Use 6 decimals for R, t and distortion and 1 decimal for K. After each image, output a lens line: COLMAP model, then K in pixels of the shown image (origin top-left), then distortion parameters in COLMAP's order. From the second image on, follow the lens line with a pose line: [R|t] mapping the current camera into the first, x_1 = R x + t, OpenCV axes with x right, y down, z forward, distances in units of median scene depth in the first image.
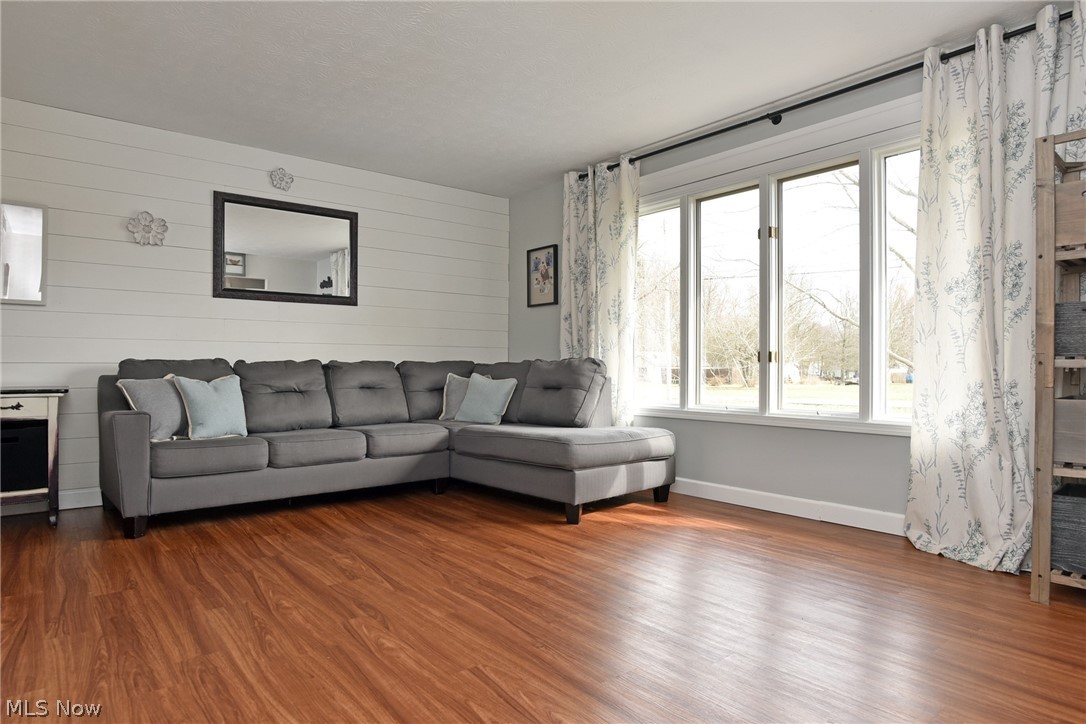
lens RADIAL K [[635.4, 0, 534.5], [0, 635.4, 364.4], [0, 0, 1]] dist [-0.021206, 0.001801]
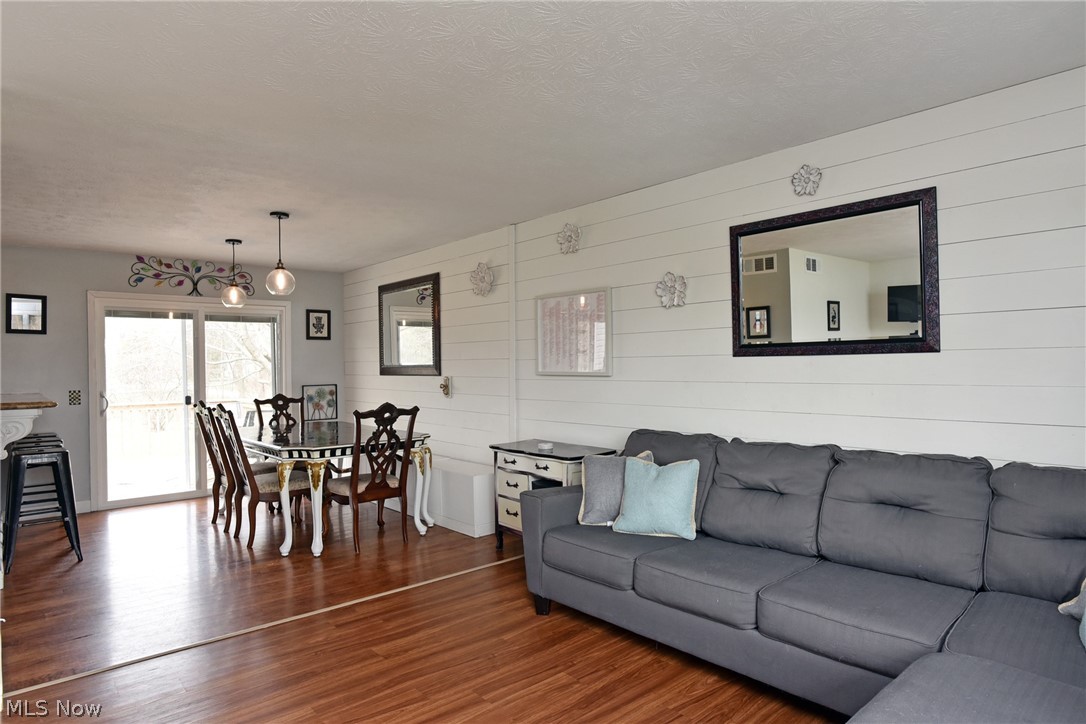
lens RADIAL K [[626.2, 0, 540.4], [0, 626.2, 365.0], [0, 0, 1]] dist [-0.021777, 0.002693]
pose [[0.045516, -0.002365, -0.998961, 0.391211], [0.016859, 0.999857, -0.001599, -0.131371], [0.998821, -0.016769, 0.045550, 0.954451]]
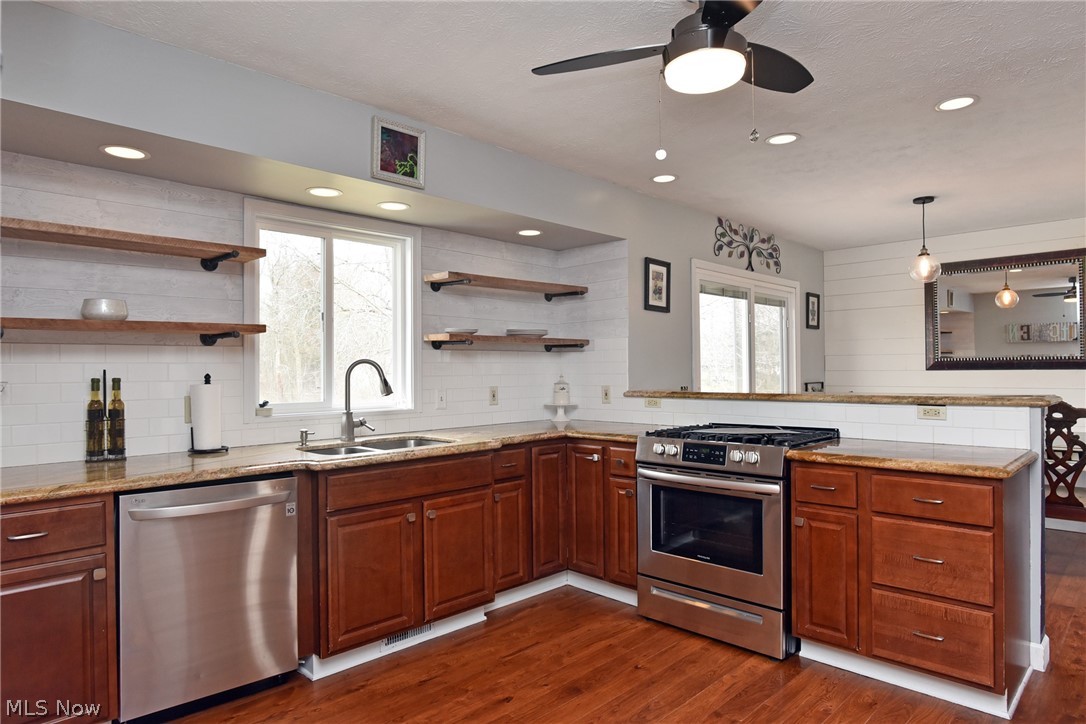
lens RADIAL K [[635.4, 0, 534.5], [0, 635.4, 364.4], [0, 0, 1]] dist [-0.021206, 0.001801]
pose [[0.120288, -0.012049, -0.992666, -0.074027], [0.014212, 0.999845, -0.010414, -0.122309], [0.992637, -0.012855, 0.120440, -0.776137]]
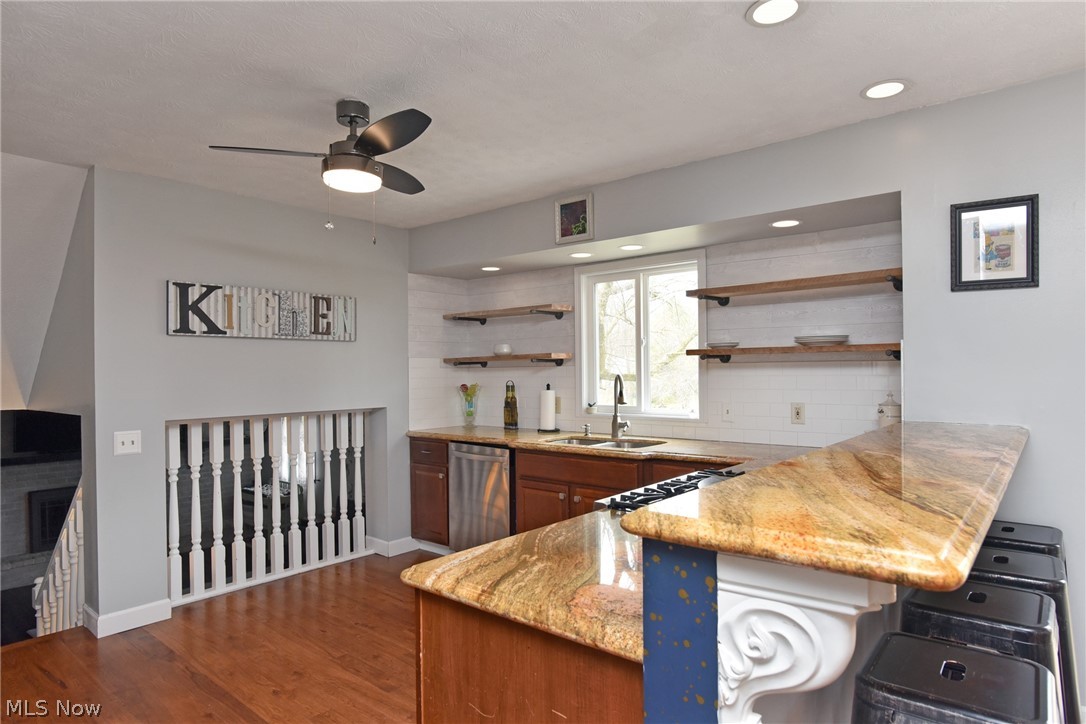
lens RADIAL K [[626.2, 0, 540.4], [0, 626.2, 365.0], [0, 0, 1]] dist [-0.021777, 0.002693]
pose [[-0.976258, 0.003322, -0.216586, -0.669026], [0.006942, 0.999849, -0.015954, -0.144299], [0.216500, -0.017078, -0.976133, 0.254920]]
